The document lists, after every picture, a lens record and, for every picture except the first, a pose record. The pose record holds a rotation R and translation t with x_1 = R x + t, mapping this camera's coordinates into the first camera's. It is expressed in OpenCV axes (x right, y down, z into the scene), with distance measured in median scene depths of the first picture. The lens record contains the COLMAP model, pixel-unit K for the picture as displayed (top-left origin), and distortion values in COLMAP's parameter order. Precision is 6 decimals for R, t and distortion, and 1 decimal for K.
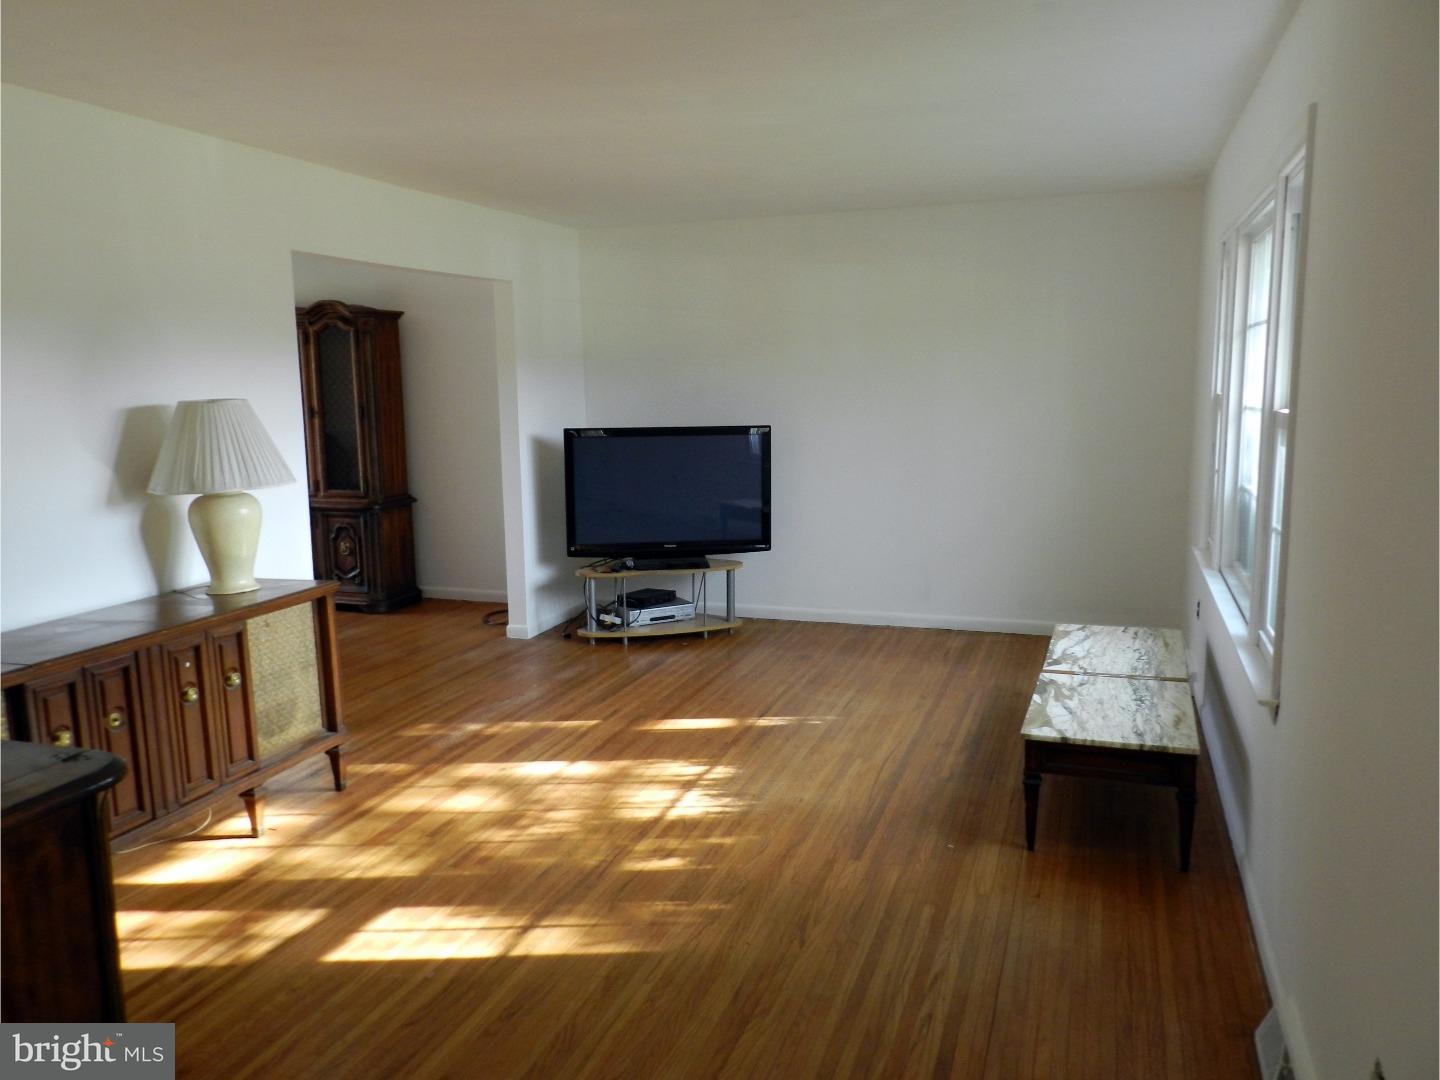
lens RADIAL K [[1056.1, 0, 720.0], [0, 1056.1, 540.0], [0, 0, 1]] dist [0.067414, -0.000217]
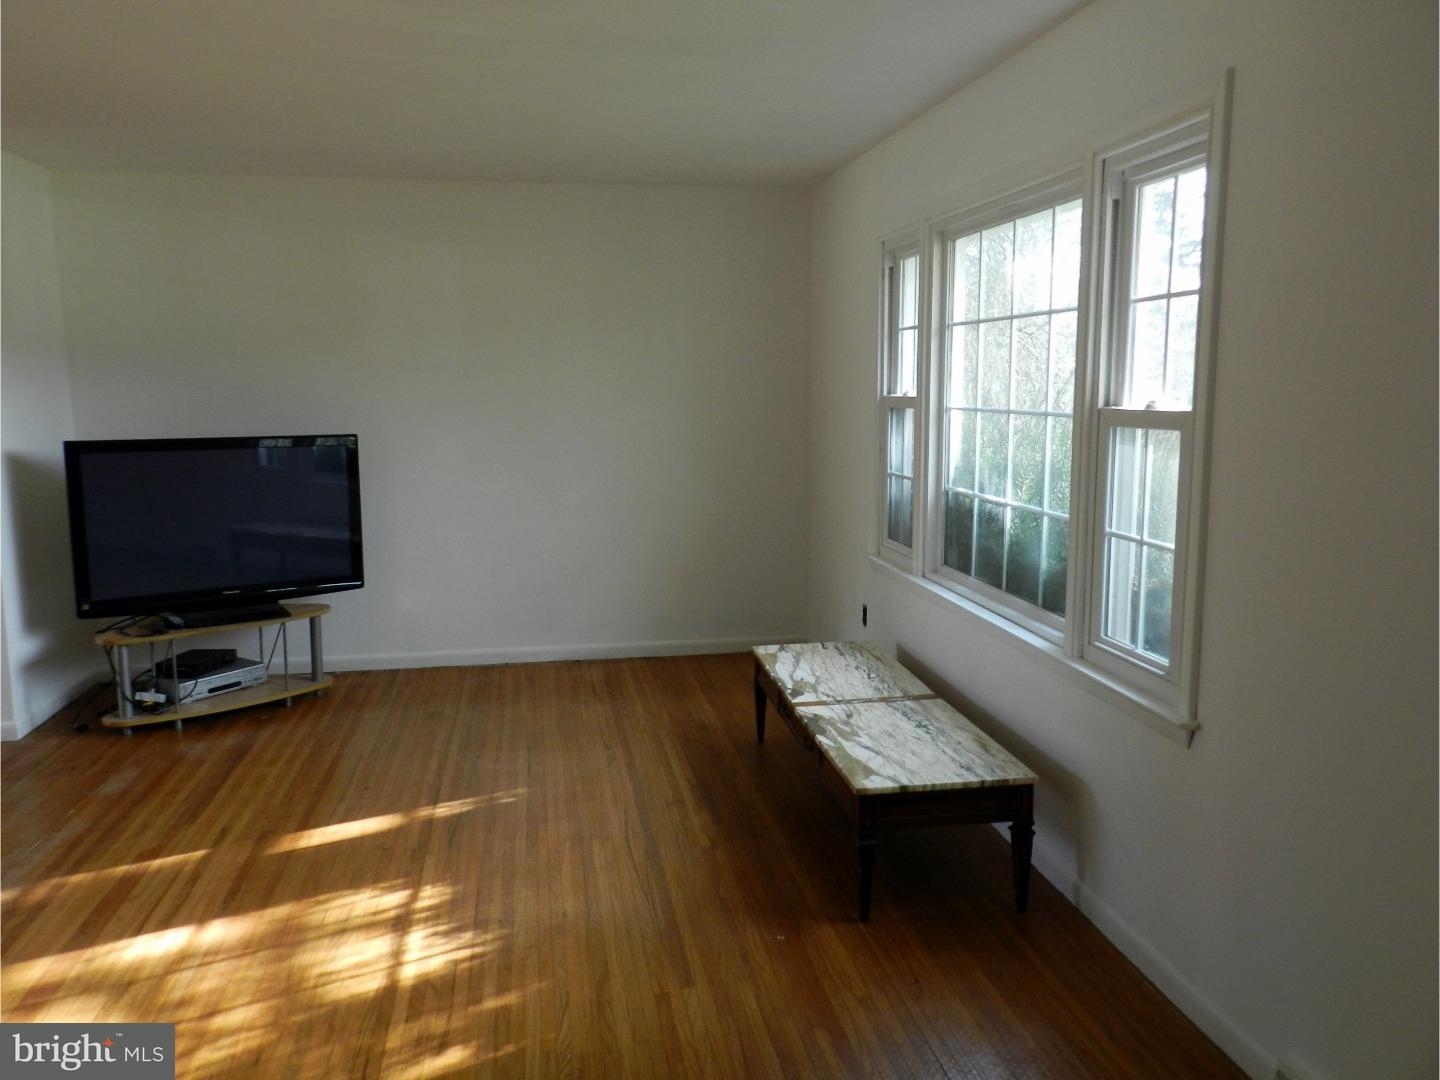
lens RADIAL K [[1097.7, 0, 720.0], [0, 1097.7, 540.0], [0, 0, 1]] dist [0.037882, 0.000400]
pose [[0.889917, -0.057531, 0.452481, -0.149181], [0.063396, 0.997986, 0.002206, -0.018689], [-0.451696, 0.026723, 0.891772, 0.196303]]
